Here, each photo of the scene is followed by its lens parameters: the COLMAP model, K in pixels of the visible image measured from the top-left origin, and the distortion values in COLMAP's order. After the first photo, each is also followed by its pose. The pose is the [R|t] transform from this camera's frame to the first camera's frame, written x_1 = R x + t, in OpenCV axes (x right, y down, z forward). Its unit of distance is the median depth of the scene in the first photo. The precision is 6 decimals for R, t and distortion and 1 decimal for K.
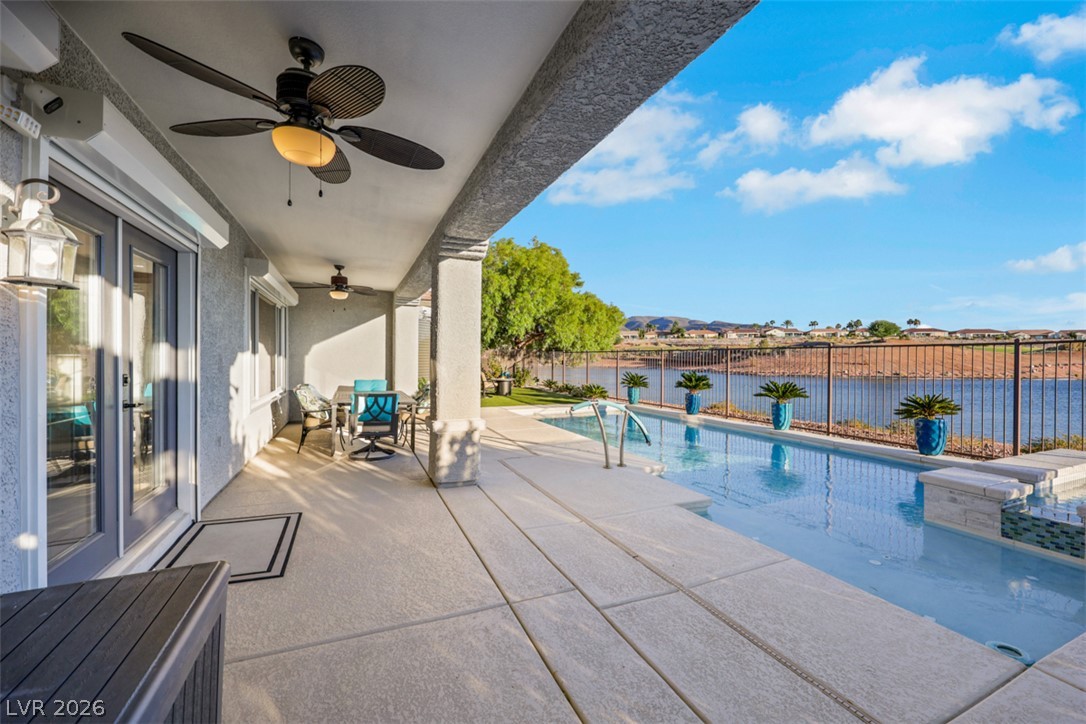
lens RADIAL K [[440.1, 0, 539.6], [0, 440.1, 357.2], [0, 0, 1]] dist [-0.000611, 0.000287]
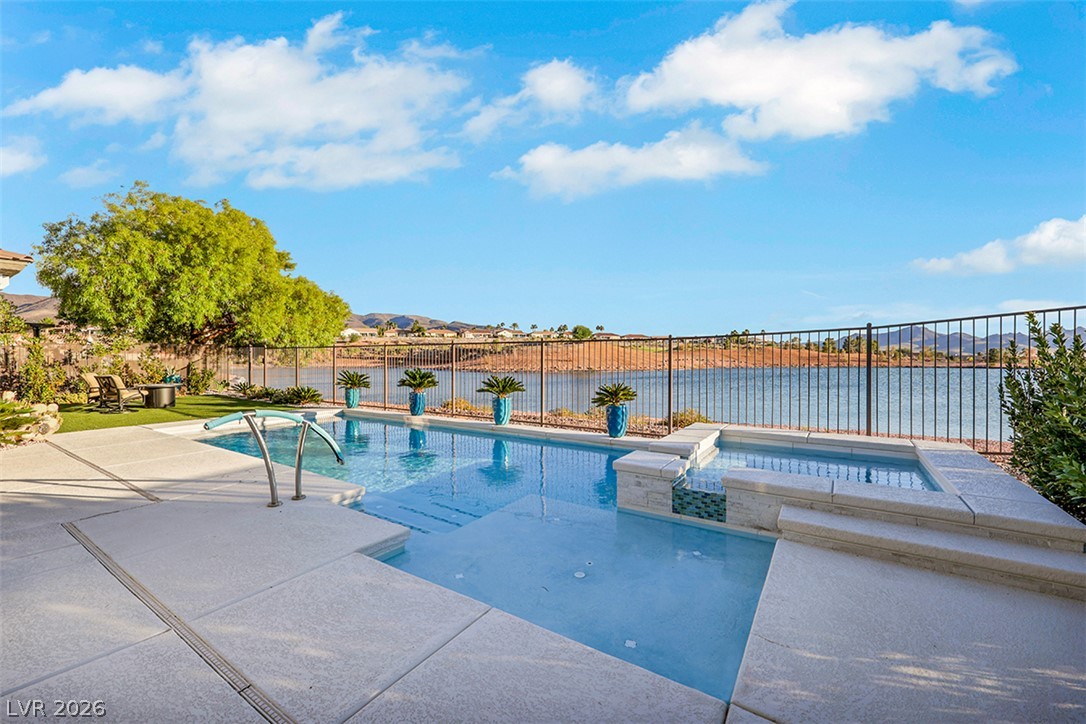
lens RADIAL K [[440.1, 0, 536.1], [0, 440.1, 363.3], [0, 0, 1]] dist [0.000663, 0.000102]
pose [[0.847012, -0.013359, 0.531405, 0.073396], [0.004953, 0.999839, 0.017240, 0.007900], [-0.531550, -0.011971, 0.846942, 0.099228]]
